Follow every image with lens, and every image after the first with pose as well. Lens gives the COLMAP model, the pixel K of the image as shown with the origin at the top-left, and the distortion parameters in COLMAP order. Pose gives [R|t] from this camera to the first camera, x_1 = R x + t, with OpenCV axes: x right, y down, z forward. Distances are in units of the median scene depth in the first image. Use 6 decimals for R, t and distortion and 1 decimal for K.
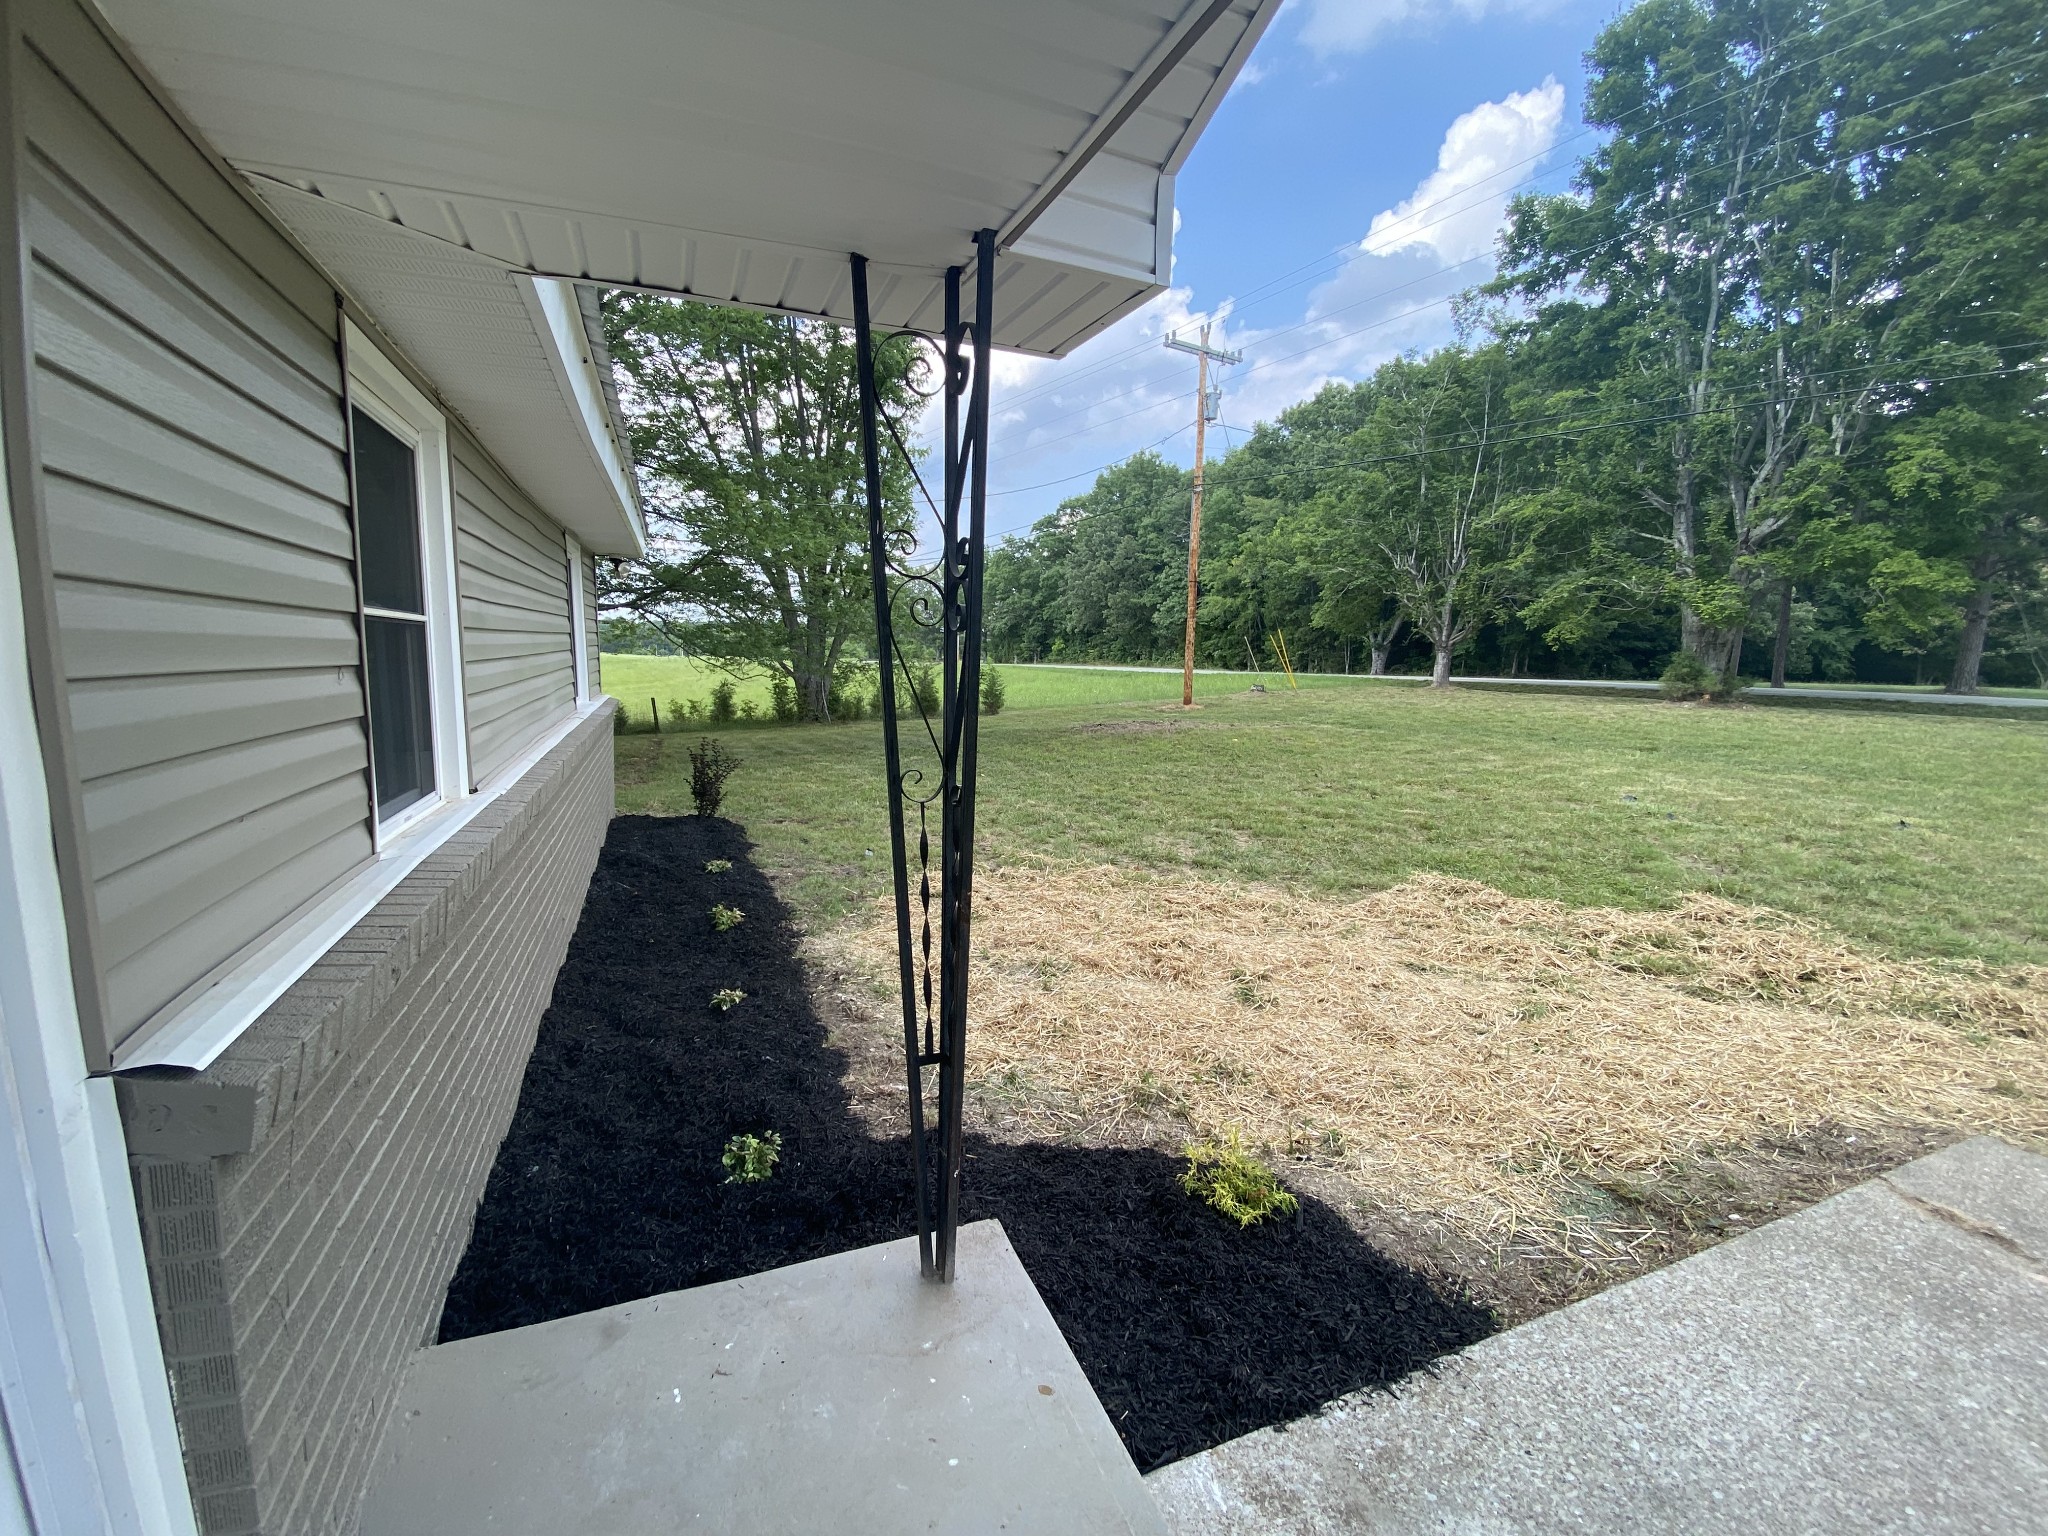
lens RADIAL K [[831.8, 0, 1022.1], [0, 831.8, 766.4], [0, 0, 1]] dist [0.013384, -0.016743]
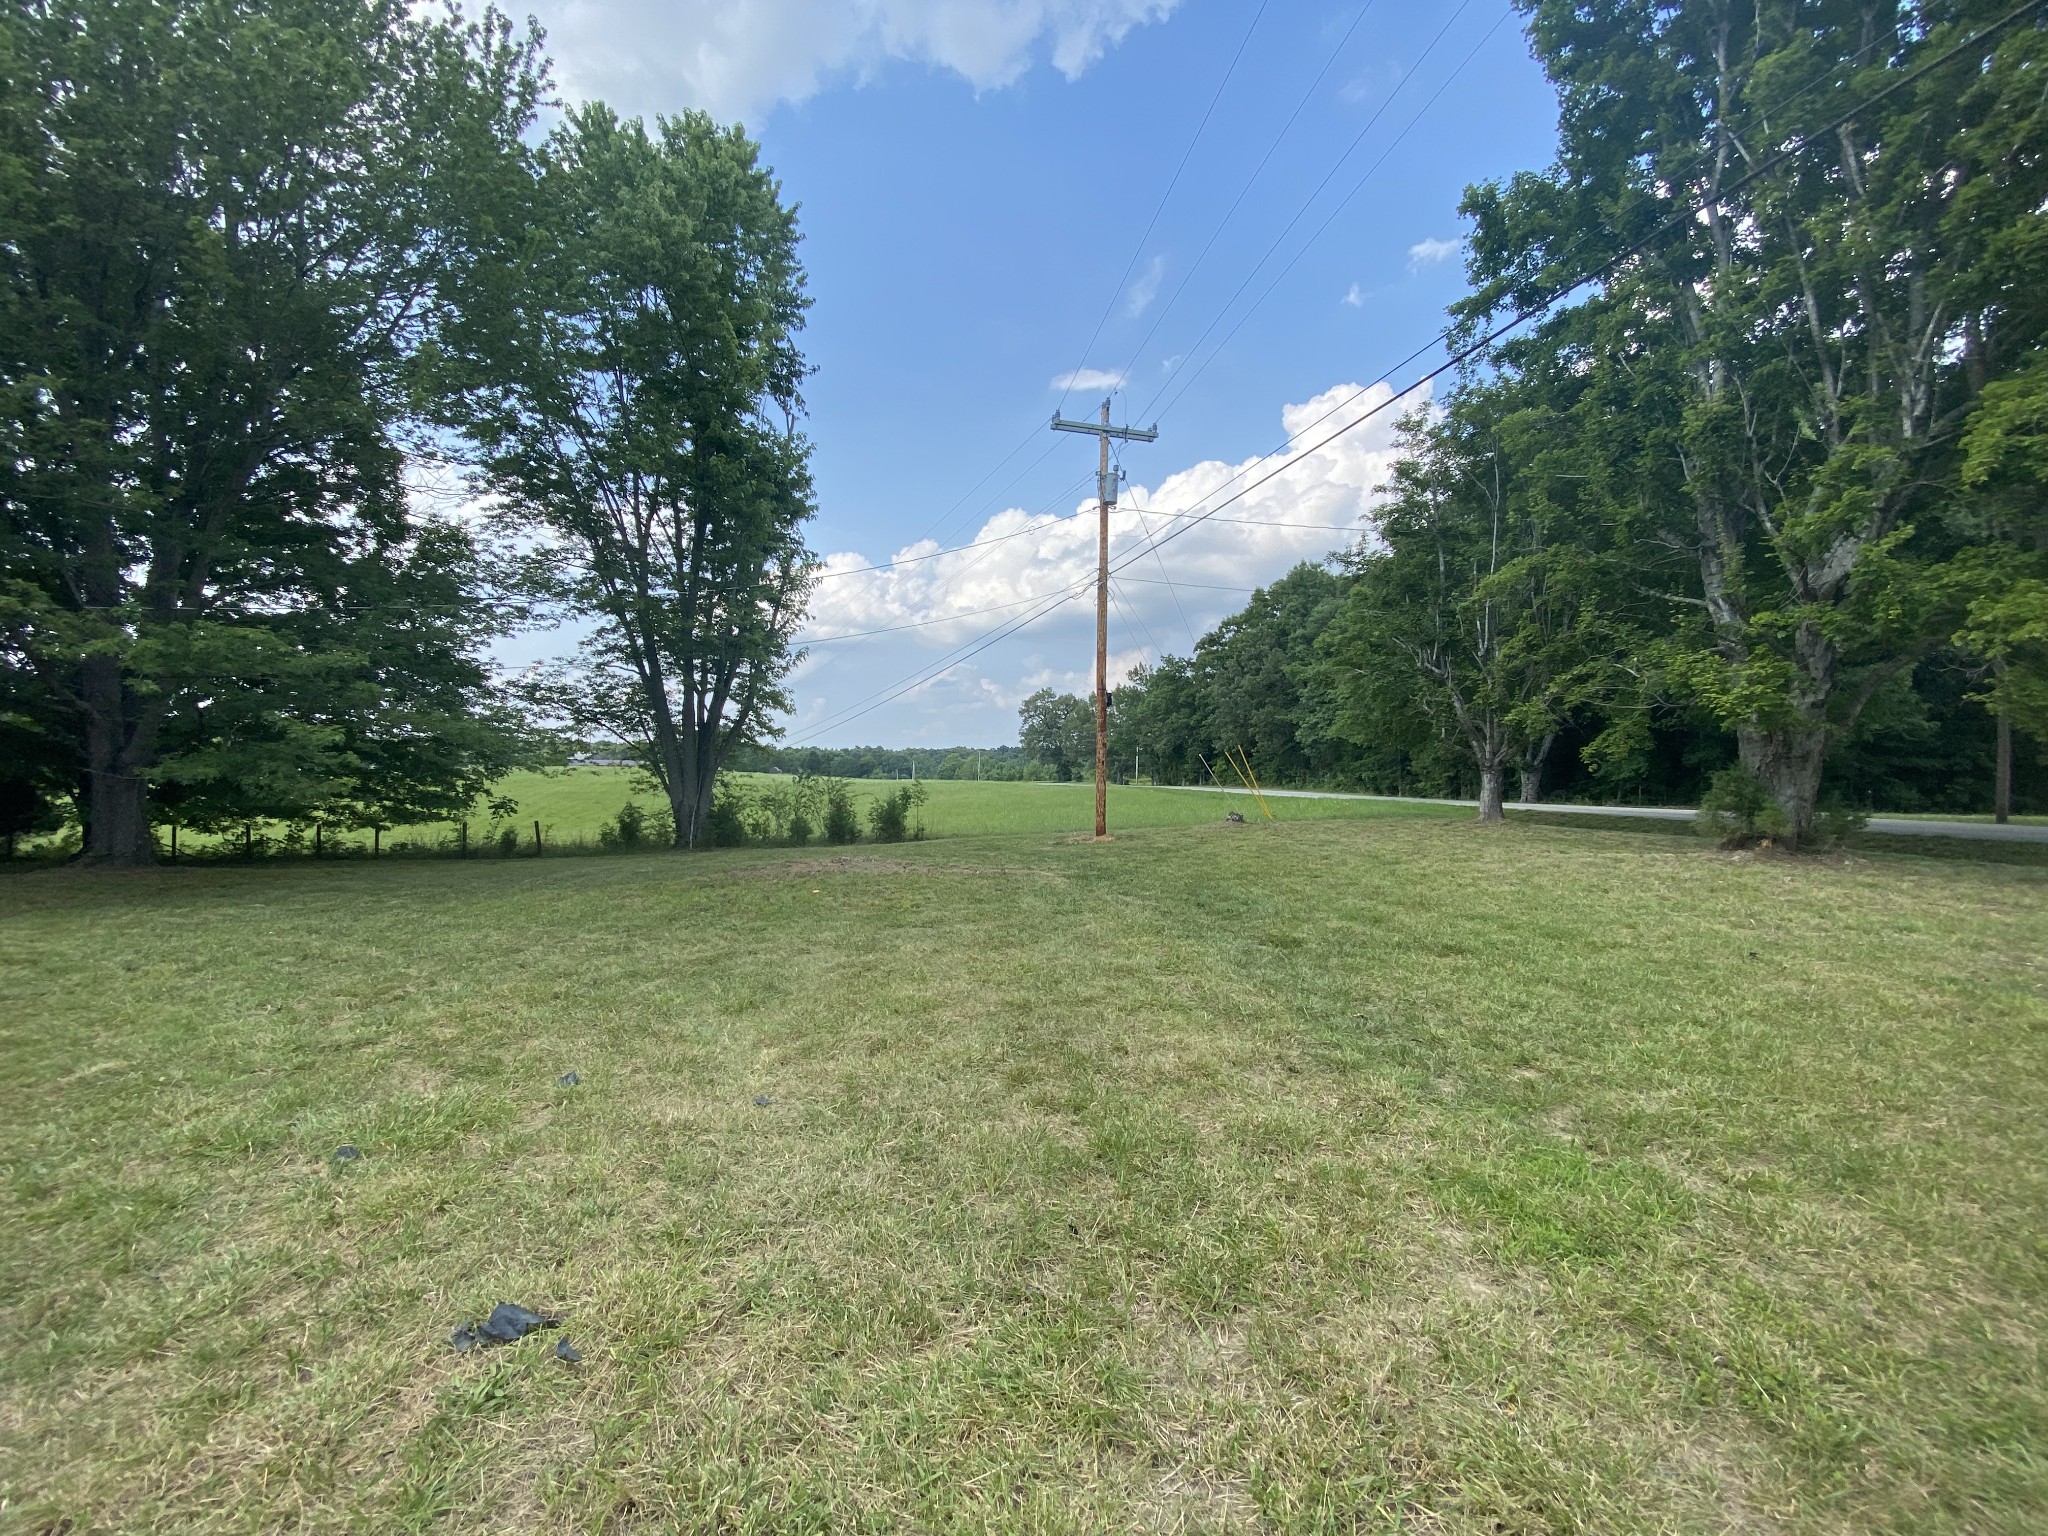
lens RADIAL K [[831.8, 0, 1021.5], [0, 831.8, 766.4], [0, 0, 1]] dist [0.013384, -0.016743]
pose [[0.954950, -0.003376, -0.296748, 0.394229], [-0.040349, 0.989173, -0.141098, -0.024725], [0.294011, 0.146715, 0.944474, 0.206854]]
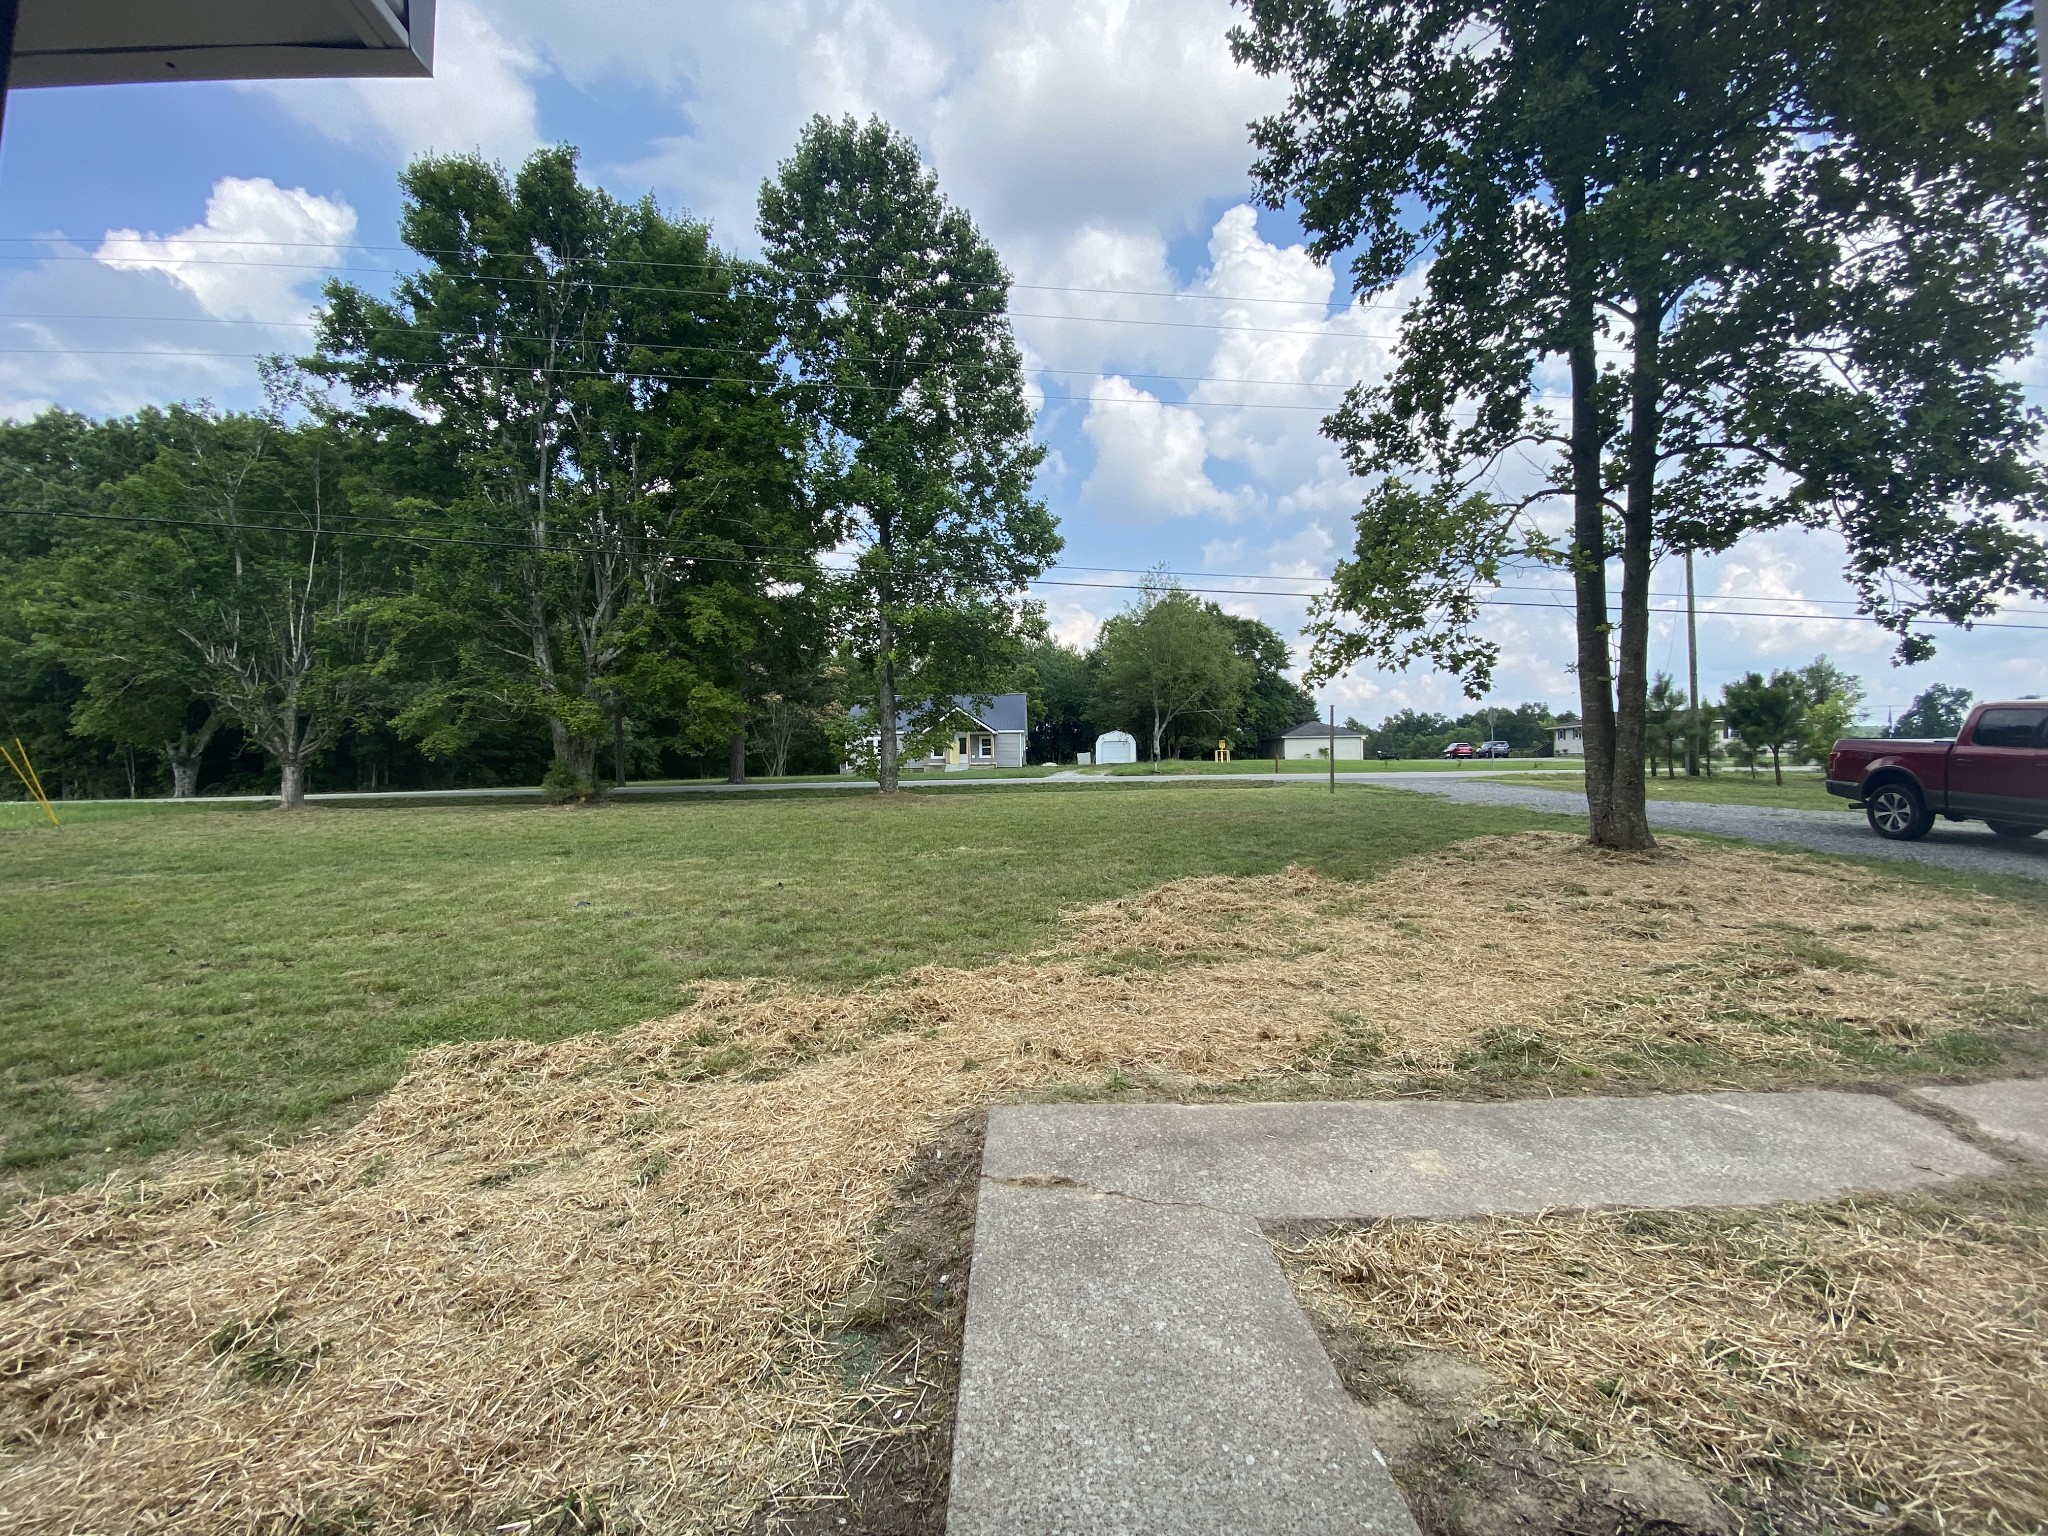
lens RADIAL K [[831.8, 0, 1016.4], [0, 831.8, 768.6], [0, 0, 1]] dist [0.013384, -0.016743]
pose [[0.360163, -0.031510, 0.932357, -0.011086], [0.149226, 0.988506, -0.024237, -0.008085], [-0.920877, 0.147862, 0.360725, 0.042169]]
